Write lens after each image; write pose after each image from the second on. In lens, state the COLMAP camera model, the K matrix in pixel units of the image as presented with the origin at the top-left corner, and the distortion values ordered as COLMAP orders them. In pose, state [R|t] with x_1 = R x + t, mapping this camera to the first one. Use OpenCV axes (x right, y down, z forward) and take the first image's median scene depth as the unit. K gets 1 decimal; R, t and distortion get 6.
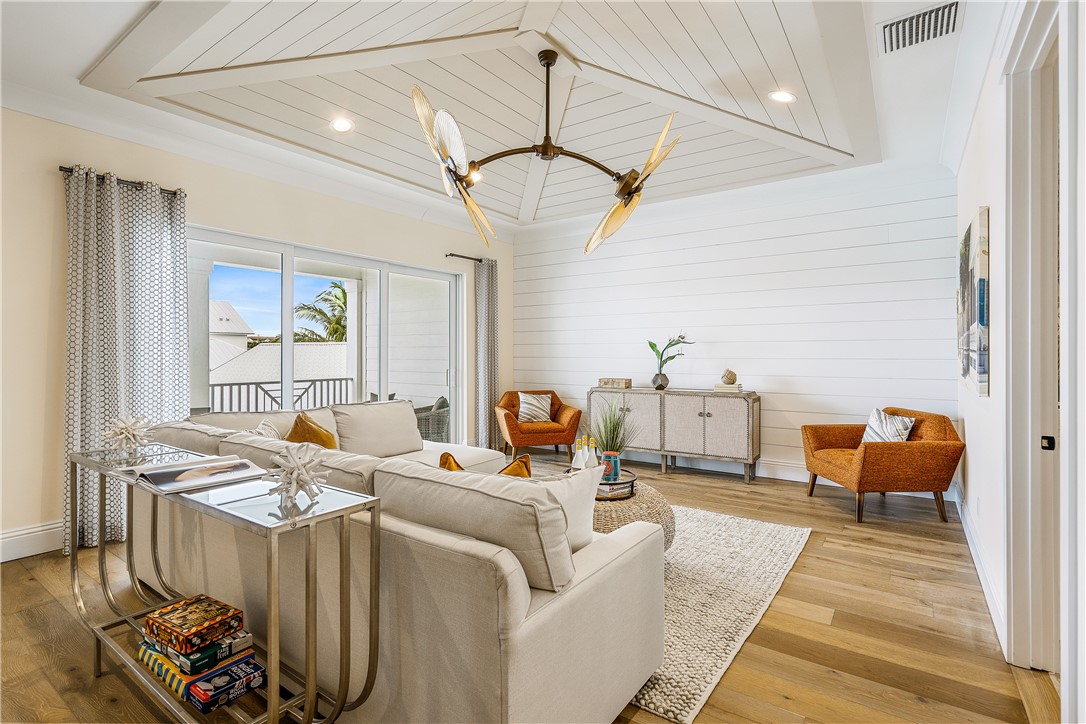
lens RADIAL K [[516.4, 0, 543.4], [0, 516.4, 354.1], [0, 0, 1]] dist [0.001955, 0.000118]
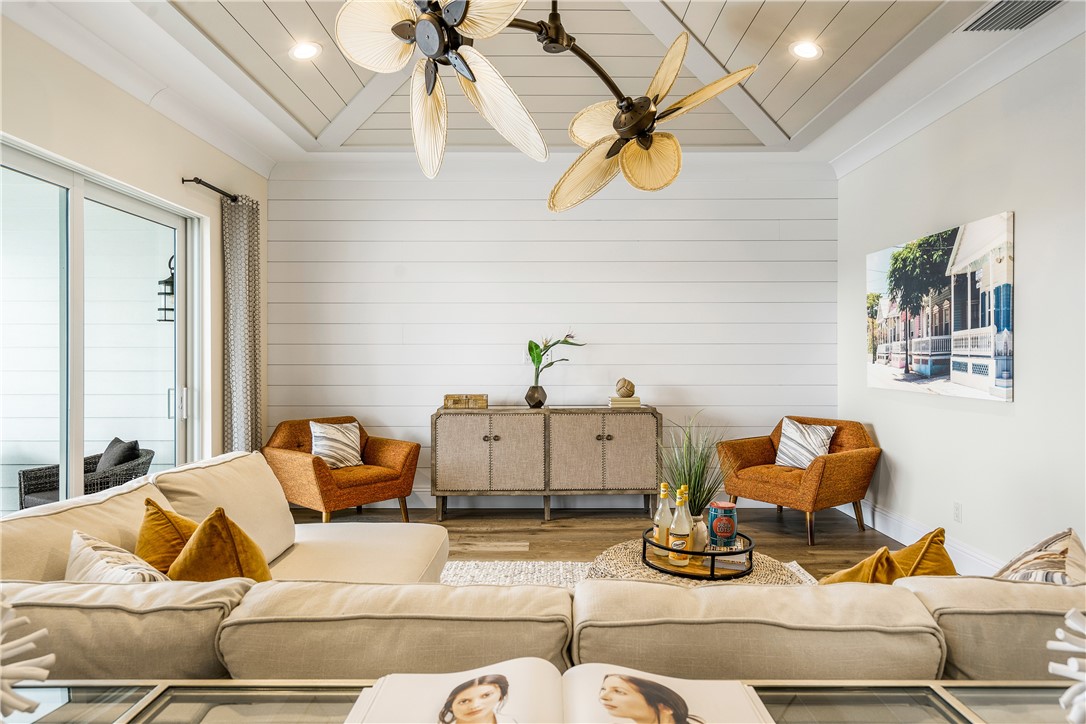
lens RADIAL K [[654.0, 0, 541.9], [0, 654.0, 361.4], [0, 0, 1]] dist [0.008206, 0.003955]
pose [[0.819339, -0.001999, 0.573306, -0.310428], [0.000797, 0.999997, 0.002347, 0.000284], [-0.573309, -0.001465, 0.819338, 0.236421]]
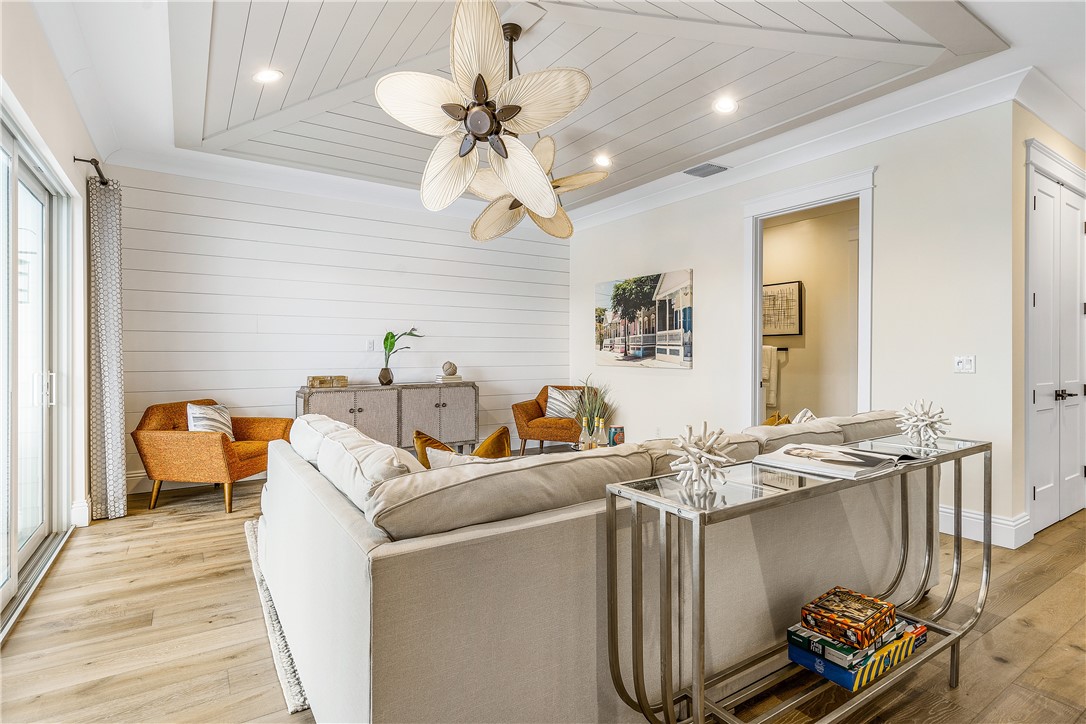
lens RADIAL K [[541.3, 0, 541.0], [0, 541.3, 356.3], [0, 0, 1]] dist [0.001935, 0.000431]
pose [[0.367223, -0.002882, 0.930128, -0.600232], [0.002158, 0.999995, 0.002246, 0.015178], [-0.930130, 0.001182, 0.367227, 0.387803]]
